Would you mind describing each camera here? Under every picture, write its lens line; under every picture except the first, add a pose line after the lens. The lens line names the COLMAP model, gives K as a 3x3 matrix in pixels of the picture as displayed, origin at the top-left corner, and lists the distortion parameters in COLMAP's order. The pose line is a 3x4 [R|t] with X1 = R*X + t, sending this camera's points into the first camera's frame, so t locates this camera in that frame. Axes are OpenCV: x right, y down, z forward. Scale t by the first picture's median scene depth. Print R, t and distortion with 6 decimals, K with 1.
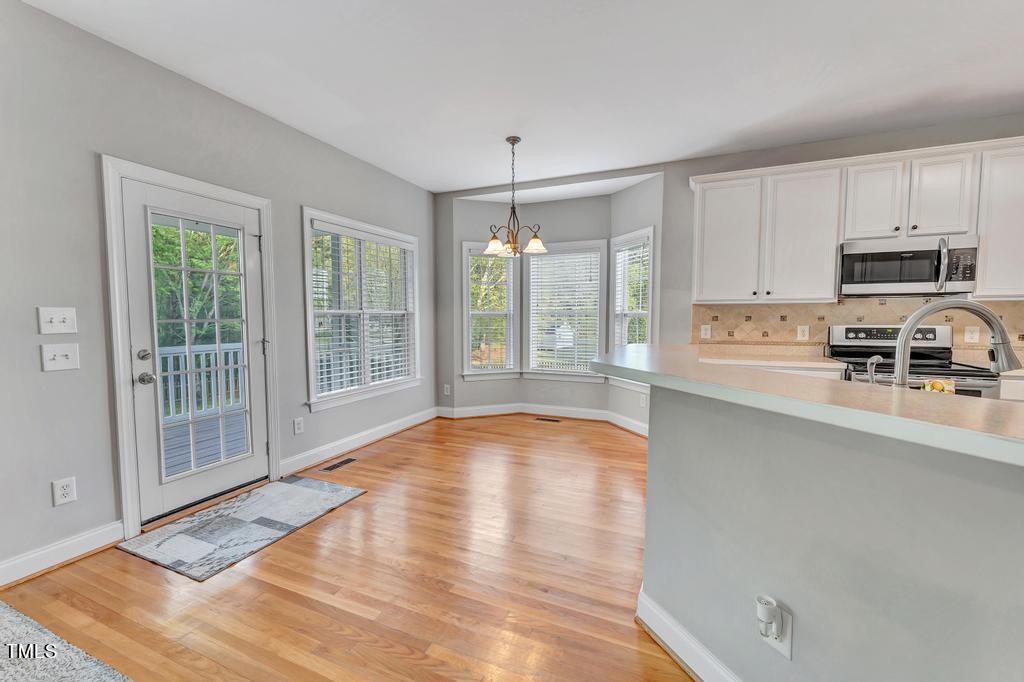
lens RADIAL K [[426.9, 0, 511.3], [0, 426.9, 341.8], [0, 0, 1]] dist [0.000984, 0.000043]
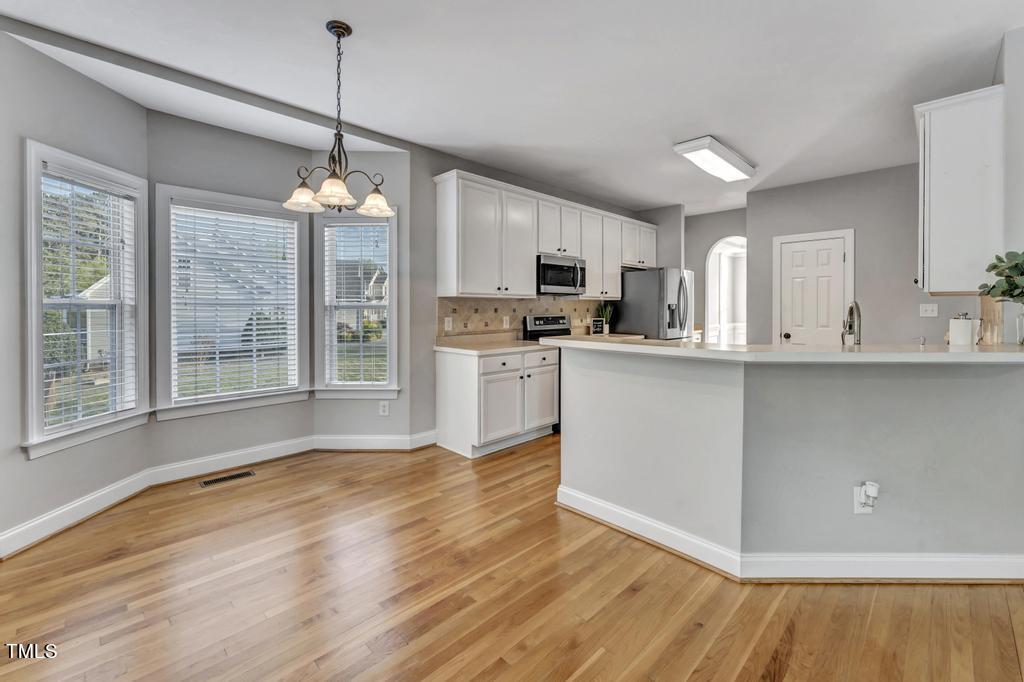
lens RADIAL K [[426.9, 0, 519.2], [0, 426.9, 311.7], [0, 0, 1]] dist [0.000984, 0.000043]
pose [[0.361649, -0.006351, 0.932293, -0.439099], [0.058477, 0.998162, -0.015885, -0.027891], [-0.930479, 0.060263, 0.361356, 0.498404]]
